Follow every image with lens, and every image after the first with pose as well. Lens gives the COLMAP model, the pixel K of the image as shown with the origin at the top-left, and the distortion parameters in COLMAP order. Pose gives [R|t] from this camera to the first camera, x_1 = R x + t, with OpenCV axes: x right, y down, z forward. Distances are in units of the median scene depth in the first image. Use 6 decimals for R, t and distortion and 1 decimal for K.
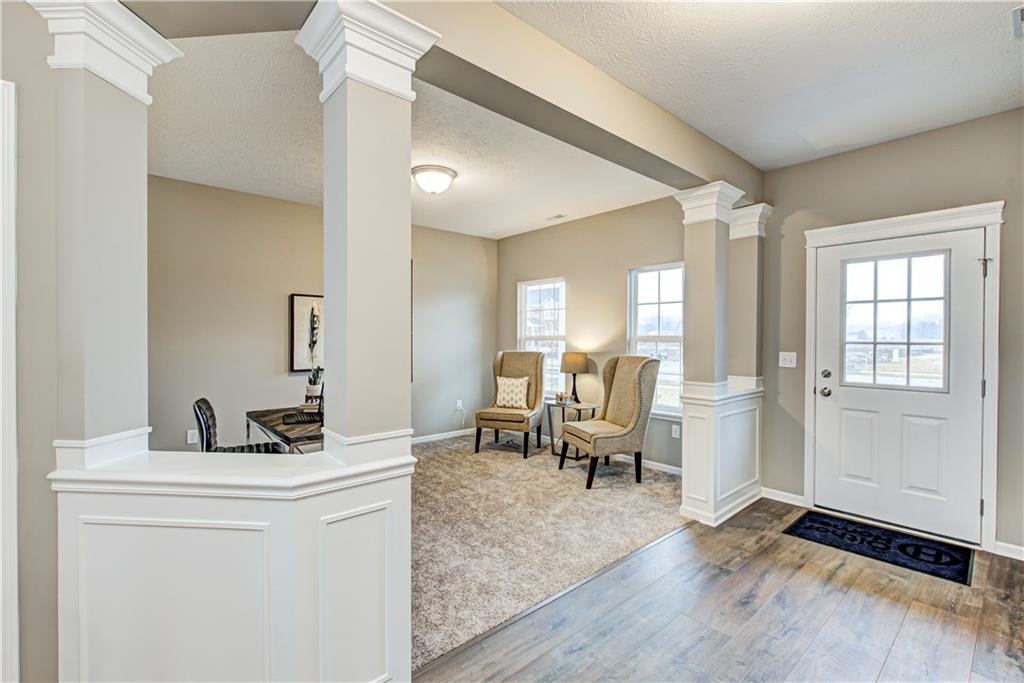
lens RADIAL K [[454.7, 0, 512.0], [0, 454.7, 341.5], [0, 0, 1]] dist [0.000551, 0.000034]
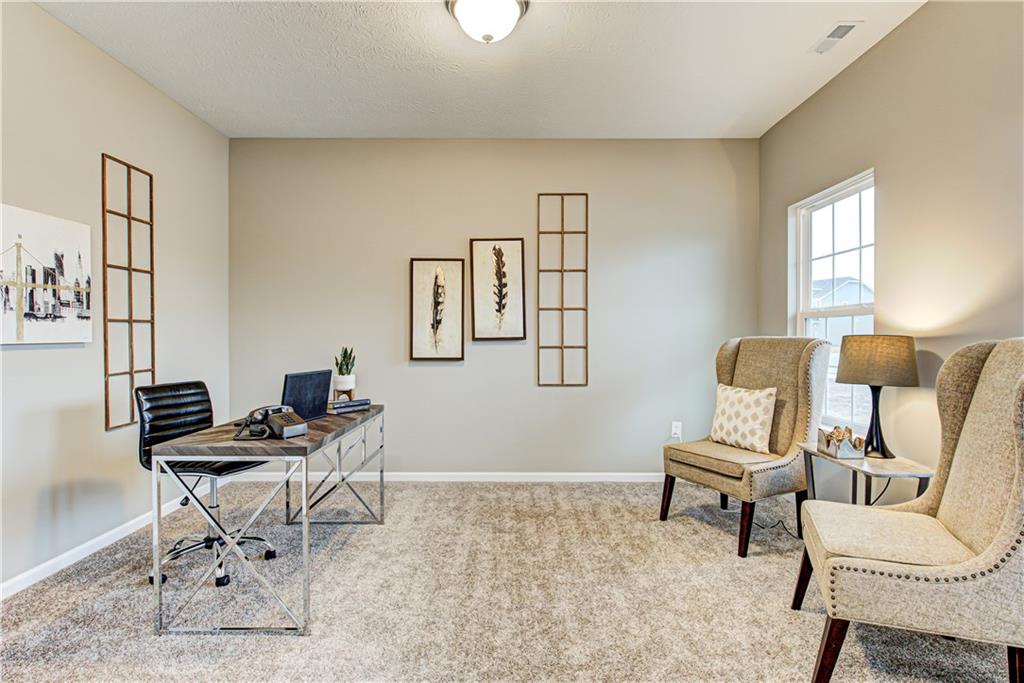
lens RADIAL K [[518.0, 0, 512.0], [0, 518.0, 341.5], [0, 0, 1]] dist [-0.002803, -0.000693]
pose [[0.748700, 0.003367, -0.662900, 0.202666], [-0.007944, 0.999961, -0.003893, 0.033985], [0.662861, 0.008181, 0.748698, 0.417666]]
